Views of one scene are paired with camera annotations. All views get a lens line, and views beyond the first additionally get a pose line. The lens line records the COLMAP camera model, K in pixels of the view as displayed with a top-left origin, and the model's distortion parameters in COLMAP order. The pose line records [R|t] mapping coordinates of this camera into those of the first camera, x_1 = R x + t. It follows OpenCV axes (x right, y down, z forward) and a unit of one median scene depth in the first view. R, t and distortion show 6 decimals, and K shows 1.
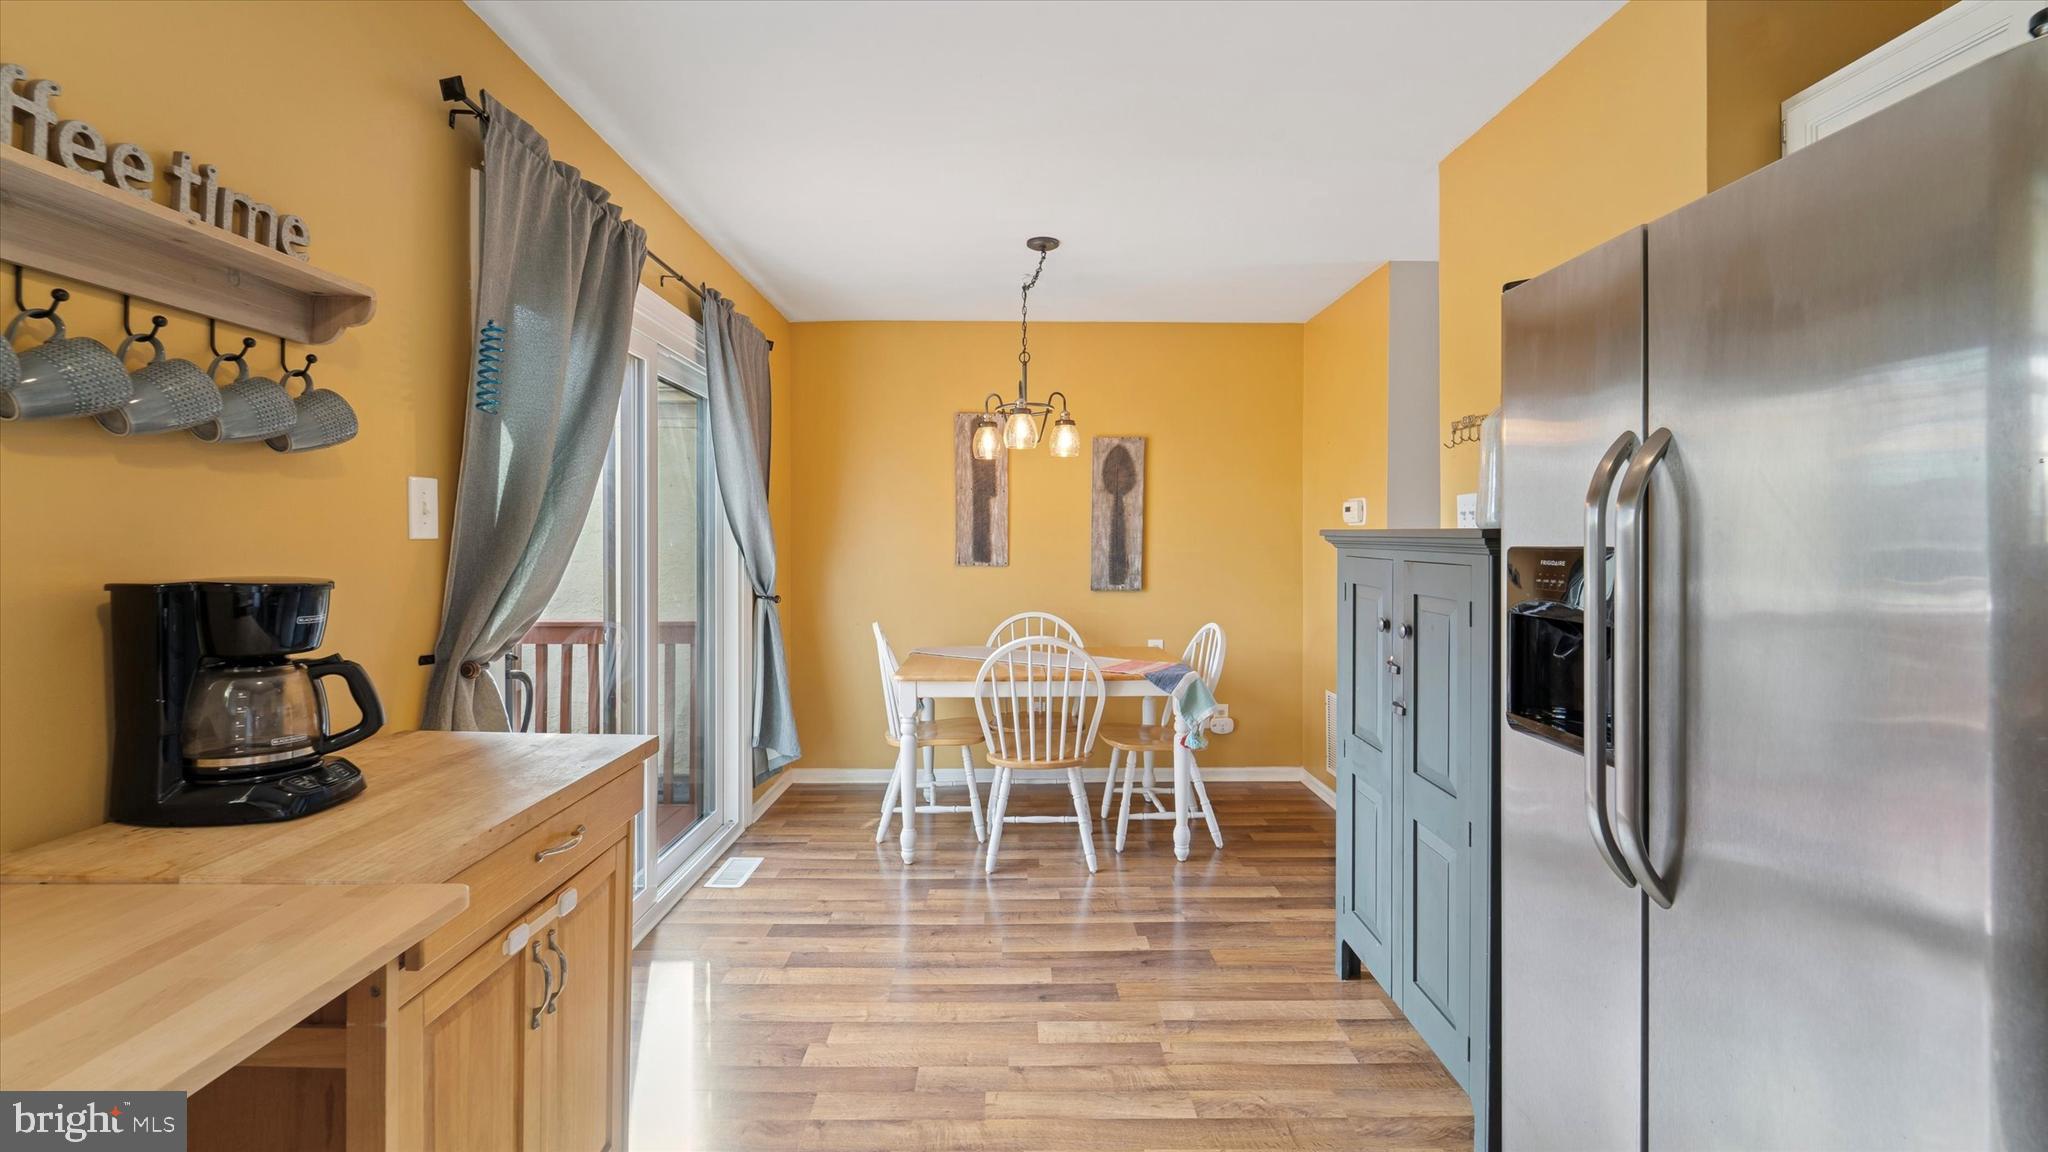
lens RADIAL K [[858.2, 0, 1013.4], [0, 858.2, 536.9], [0, 0, 1]] dist [-0.049927, -0.000110]
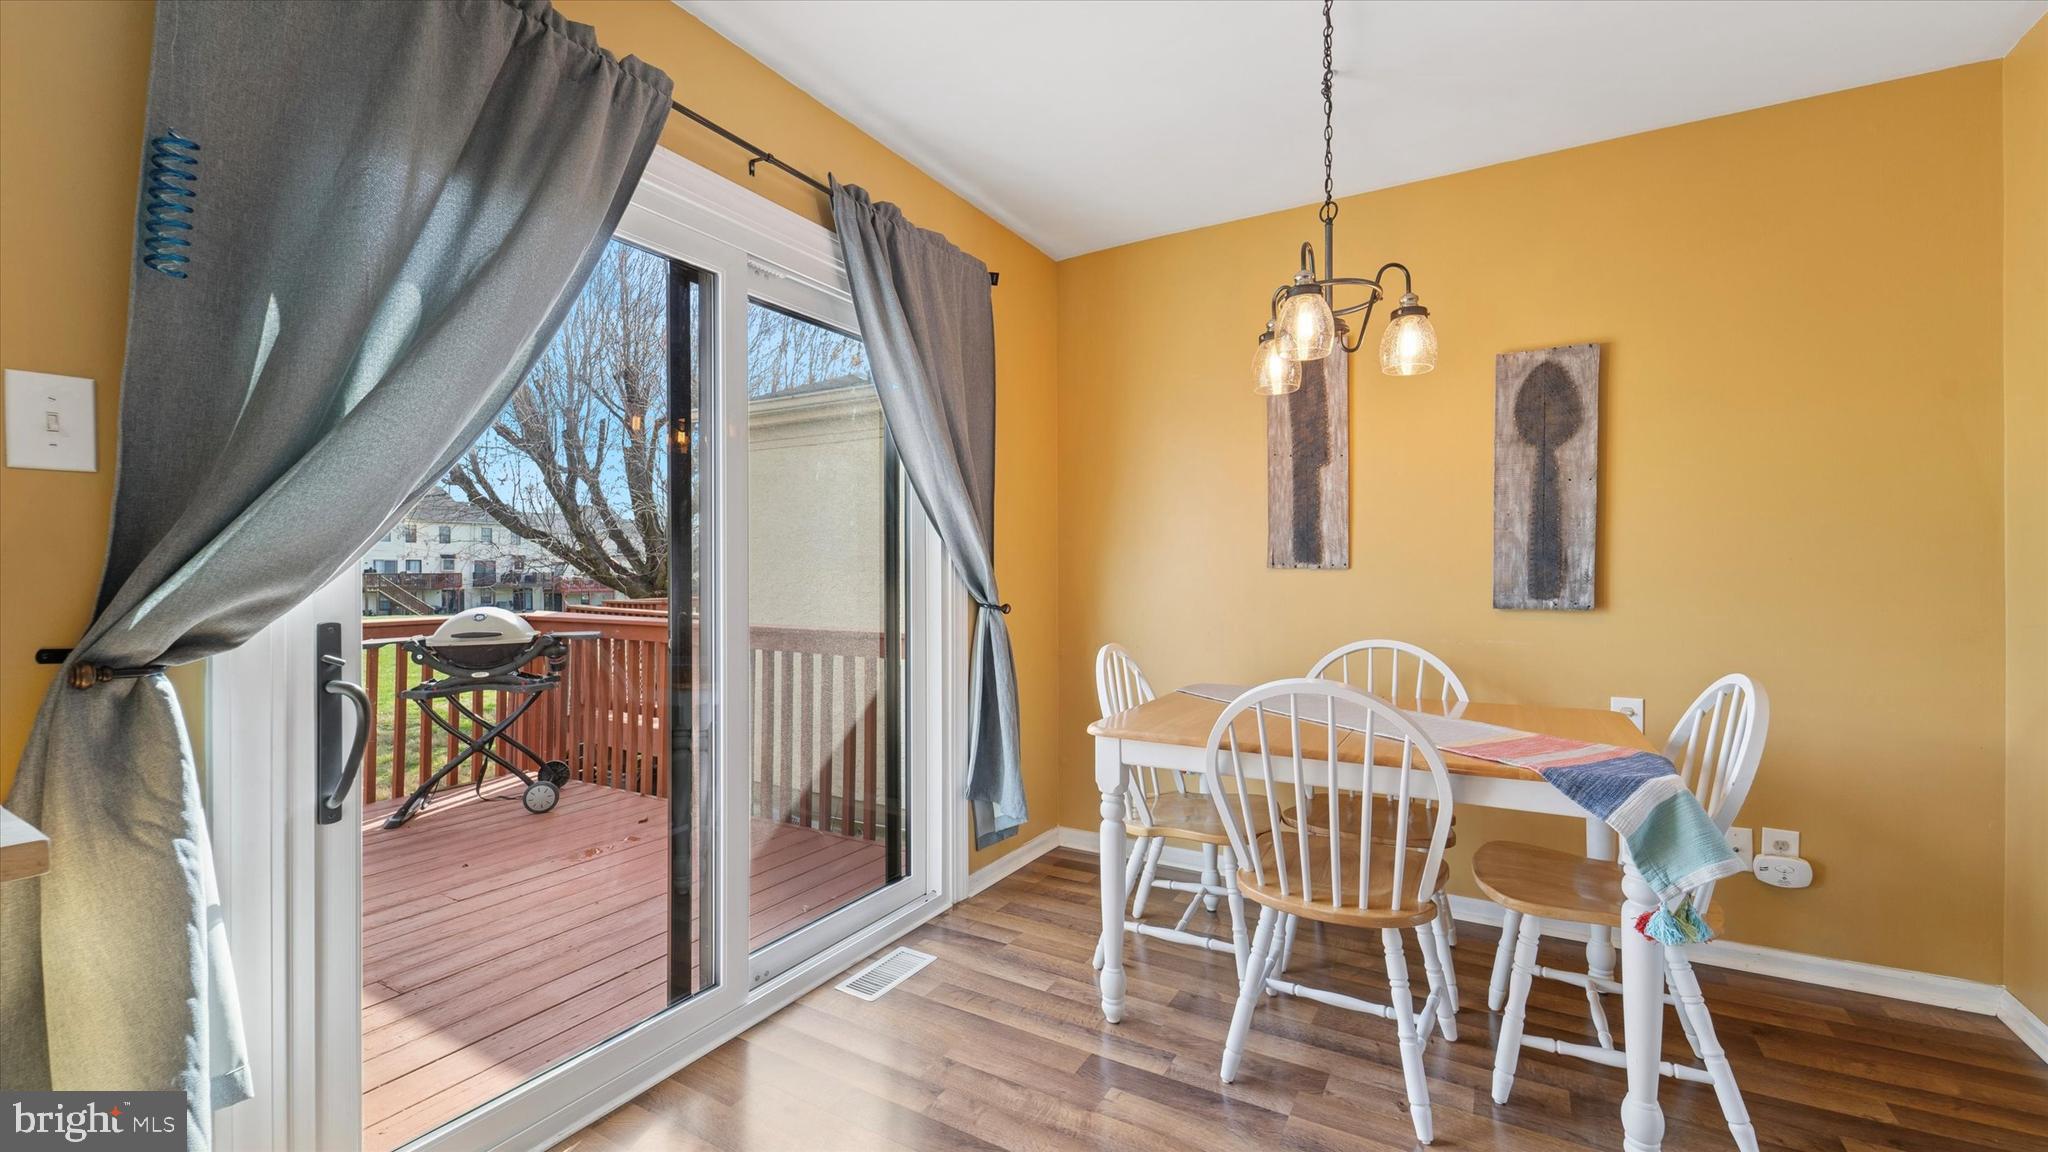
lens RADIAL K [[831.8, 0, 1016.4], [0, 831.8, 570.8], [0, 0, 1]] dist [-0.003617, -0.000962]
pose [[0.857673, -0.002649, -0.514188, 0.119316], [0.005328, 0.999979, 0.003736, 0.037095], [0.514167, -0.005944, 0.857669, 0.374433]]
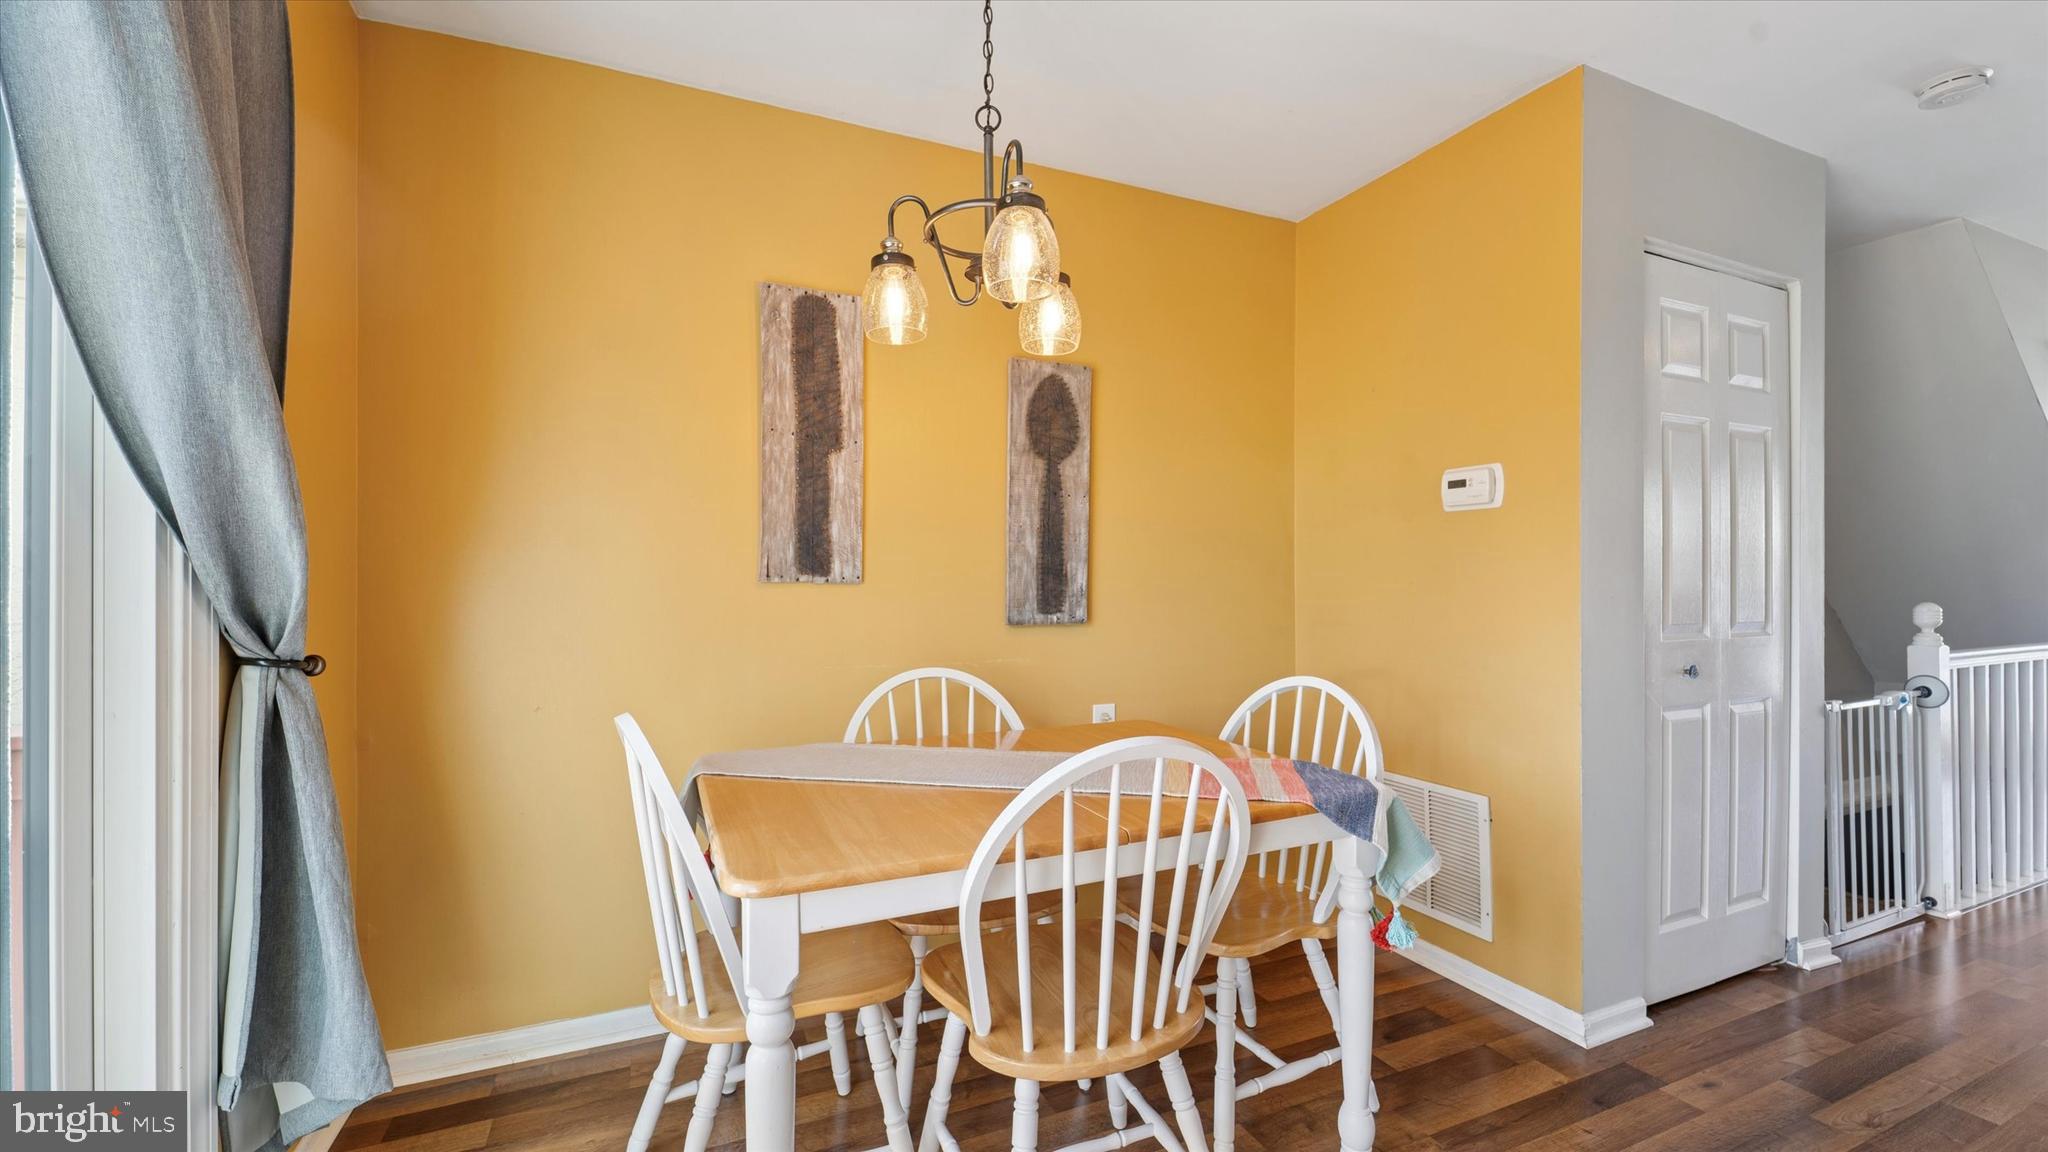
lens RADIAL K [[840.3, 0, 1024.0], [0, 840.3, 576.0], [0, 0, 1]] dist [-0.002929, -0.000653]
pose [[0.914295, 0.000261, 0.405049, -0.146392], [0.002107, 0.999983, -0.005402, 0.038020], [-0.405043, 0.005792, 0.914279, 0.560255]]
